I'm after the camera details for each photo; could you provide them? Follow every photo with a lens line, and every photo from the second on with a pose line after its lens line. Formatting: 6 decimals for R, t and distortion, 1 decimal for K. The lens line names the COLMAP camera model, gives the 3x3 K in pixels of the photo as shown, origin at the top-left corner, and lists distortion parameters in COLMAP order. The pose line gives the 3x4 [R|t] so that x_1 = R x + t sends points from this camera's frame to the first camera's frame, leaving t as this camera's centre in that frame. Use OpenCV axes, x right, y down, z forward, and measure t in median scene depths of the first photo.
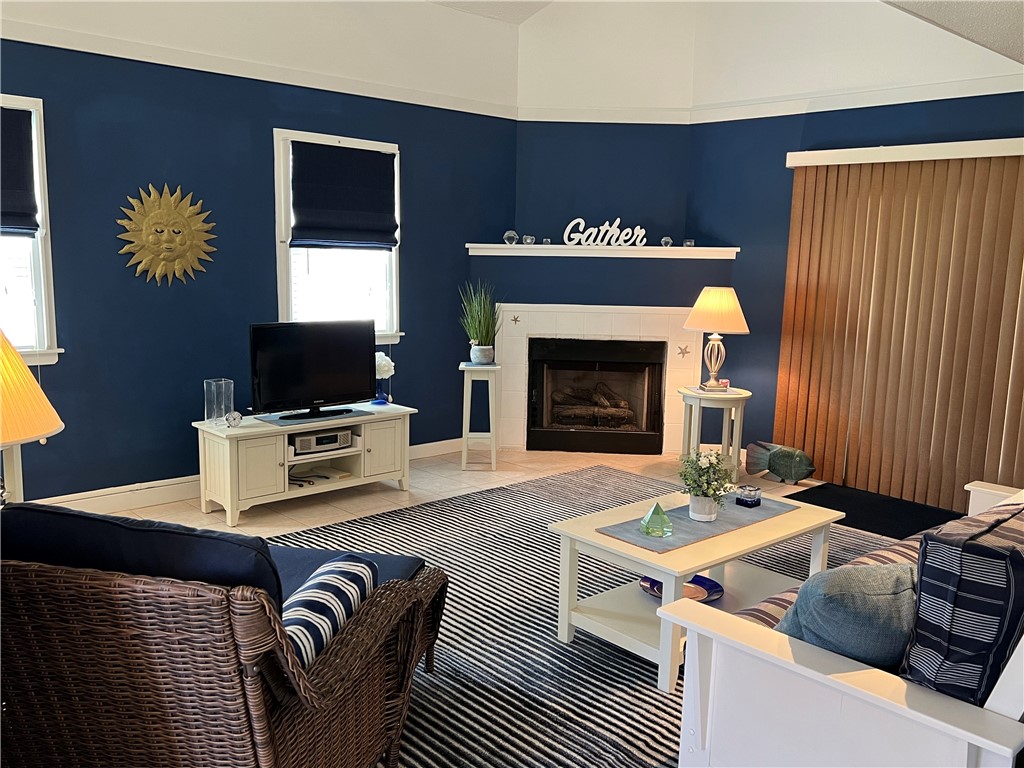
lens RADIAL K [[893.0, 0, 505.9], [0, 893.0, 386.2], [0, 0, 1]] dist [0.038419, -0.040436]
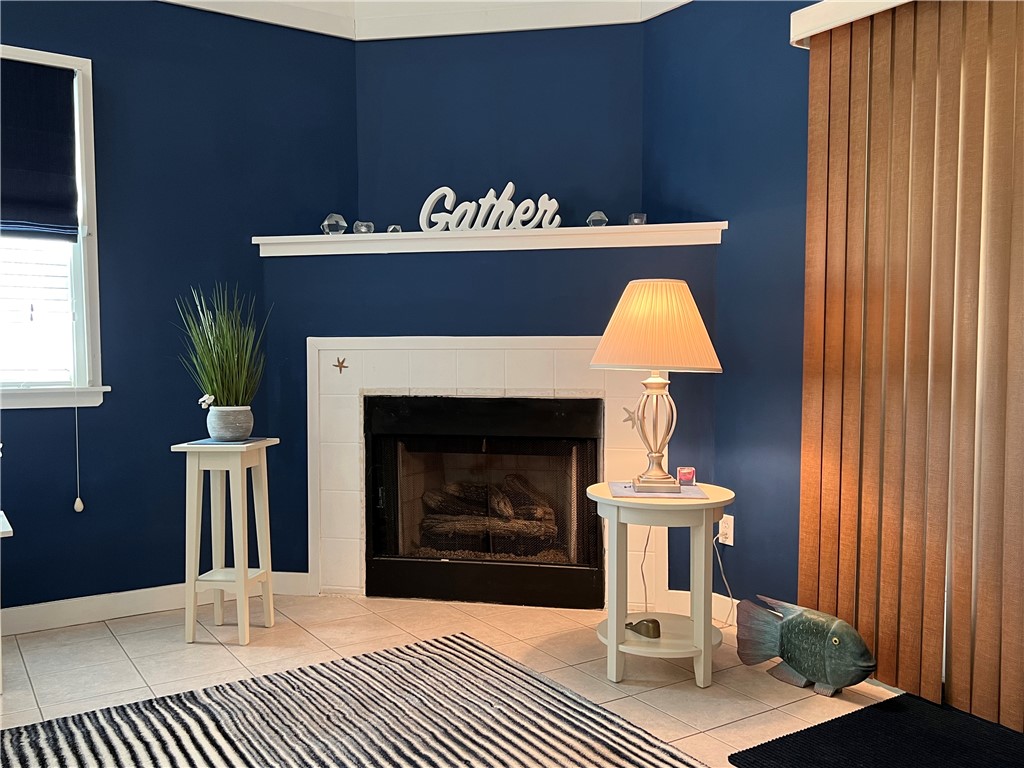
lens RADIAL K [[893.0, 0, 518.6], [0, 893.0, 381.7], [0, 0, 1]] dist [0.038419, -0.040436]
pose [[0.989193, -0.017615, -0.145558, 0.210525], [0.001840, 0.994170, -0.107809, -0.001507], [0.146608, 0.106376, 0.983458, 0.457013]]
